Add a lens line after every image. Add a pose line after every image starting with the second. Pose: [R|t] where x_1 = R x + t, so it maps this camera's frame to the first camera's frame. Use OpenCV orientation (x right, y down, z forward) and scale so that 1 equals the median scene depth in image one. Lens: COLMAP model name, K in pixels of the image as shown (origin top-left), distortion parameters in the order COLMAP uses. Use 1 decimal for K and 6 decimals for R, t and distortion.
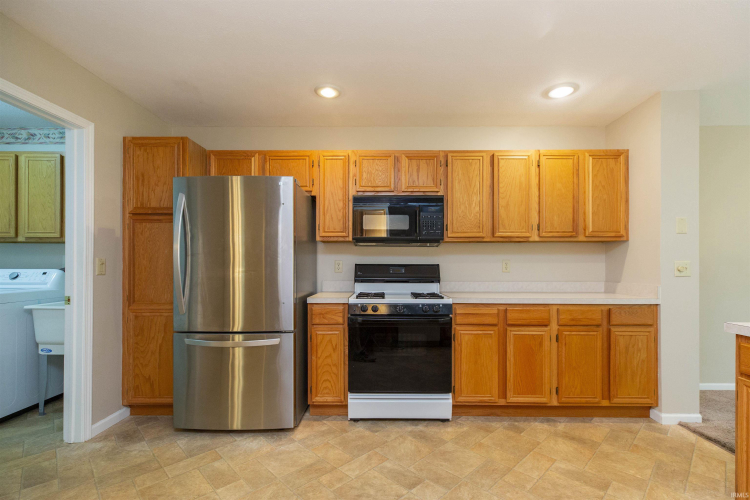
lens RADIAL K [[338.6, 0, 393.0], [0, 338.6, 263.4], [0, 0, 1]] dist [-0.002719, -0.000415]
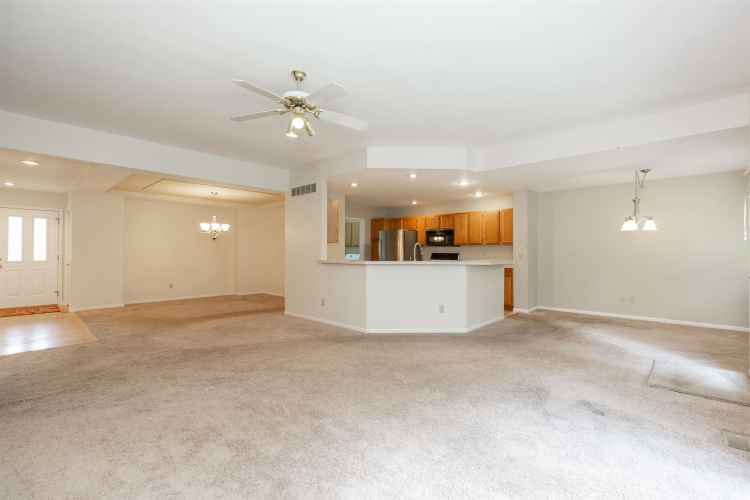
lens RADIAL K [[338.6, 0, 370.6], [0, 338.6, 252.8], [0, 0, 1]] dist [-0.002719, -0.000415]
pose [[0.721363, 0.003762, -0.692547, 1.631390], [-0.006953, 0.999974, -0.001810, 0.008699], [0.692522, 0.006121, 0.721371, -1.551100]]
